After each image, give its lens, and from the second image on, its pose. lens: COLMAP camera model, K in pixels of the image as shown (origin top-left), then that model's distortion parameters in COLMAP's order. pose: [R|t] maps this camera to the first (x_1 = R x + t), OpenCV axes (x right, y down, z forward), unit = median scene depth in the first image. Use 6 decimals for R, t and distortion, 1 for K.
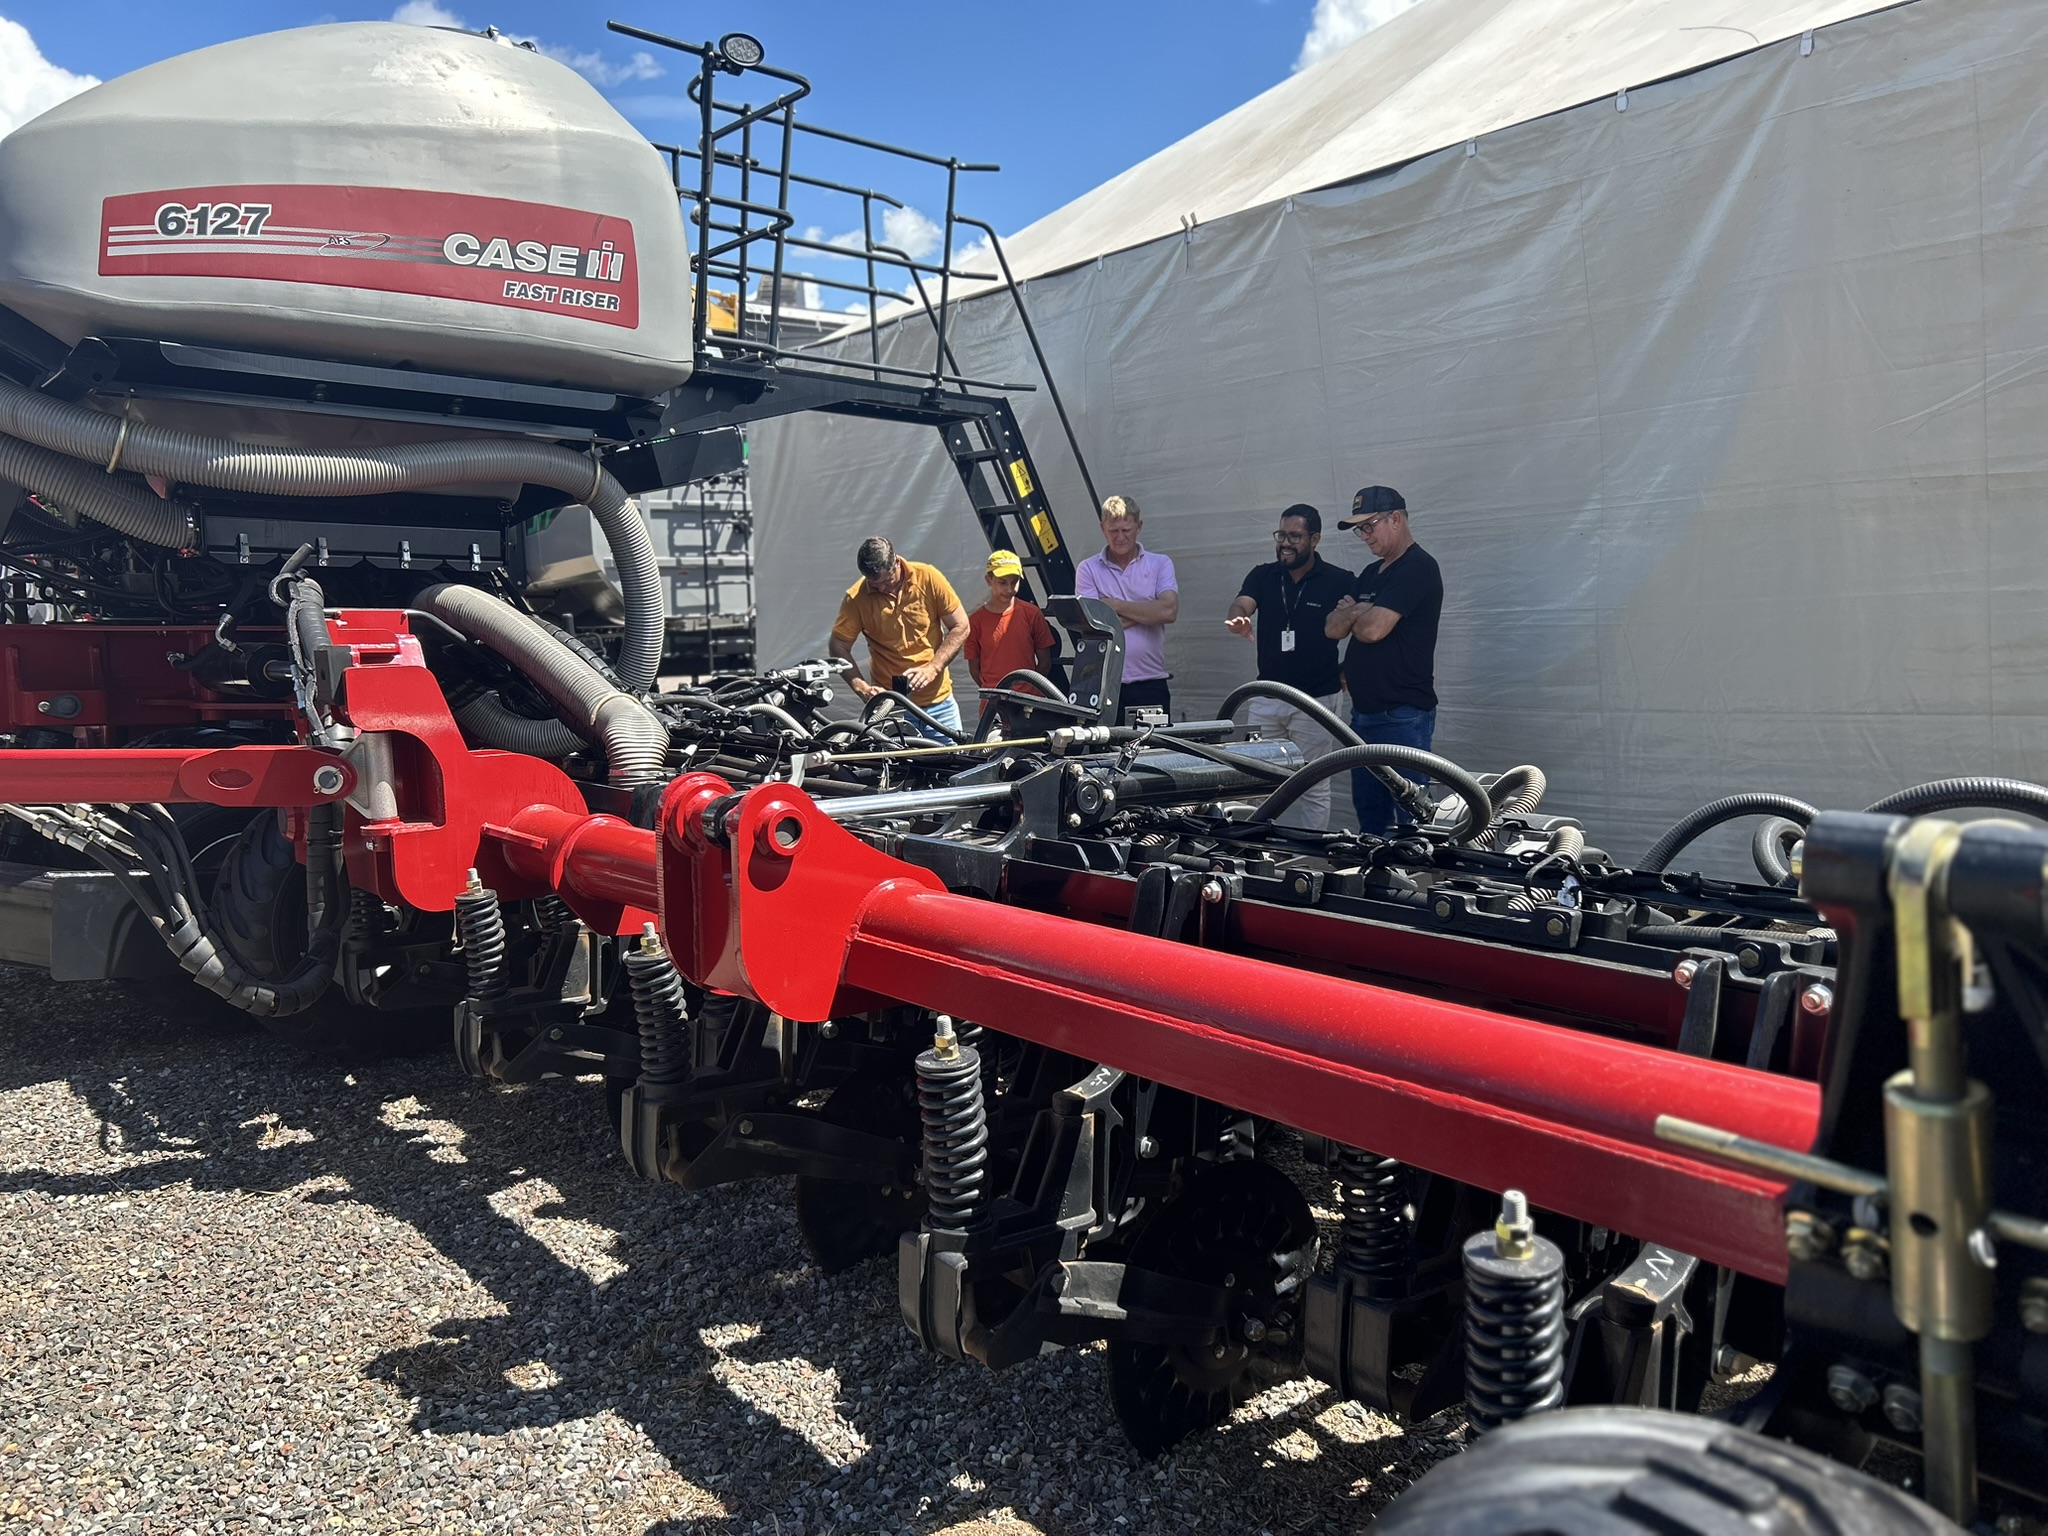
lens RADIAL K [[1533.7, 0, 1022.1], [0, 1533.7, 770.7], [0, 0, 1]] dist [0.021870, -0.020724]
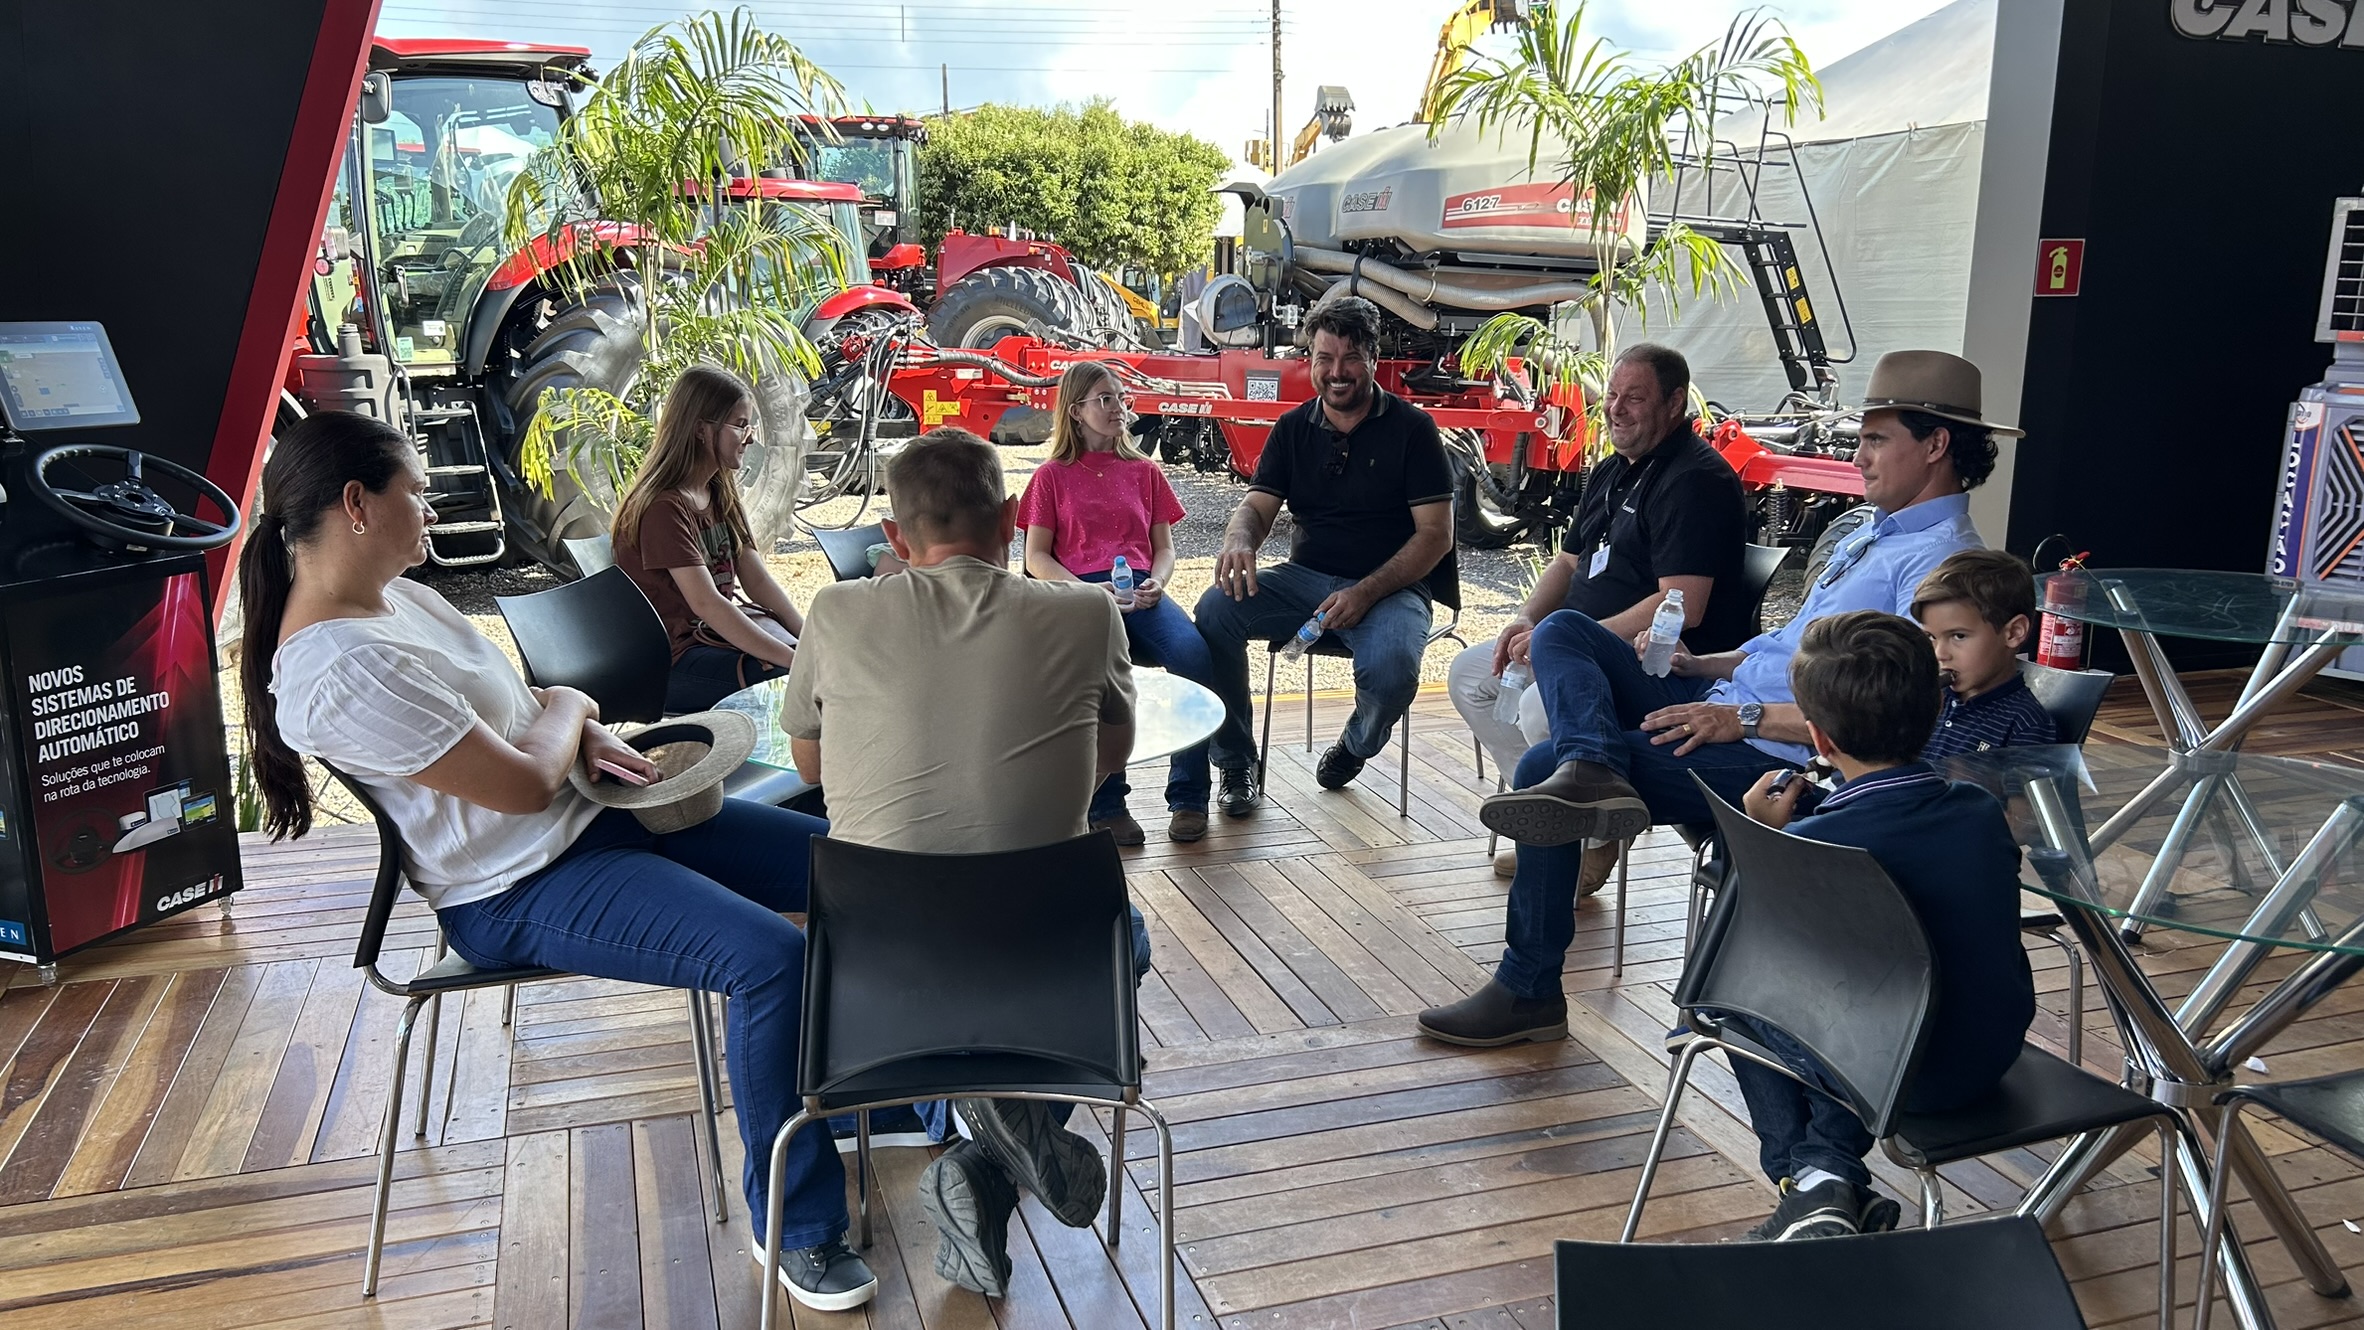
lens RADIAL K [[1786.0, 0, 1189.3], [0, 1786.0, 682.4], [0, 0, 1]] dist [0.035102, -0.048969]
pose [[0.957727, 0.081095, -0.276010, -0.056508], [-0.053557, 0.992934, 0.105899, 0.080602], [0.282648, -0.086640, 0.955303, -1.148502]]
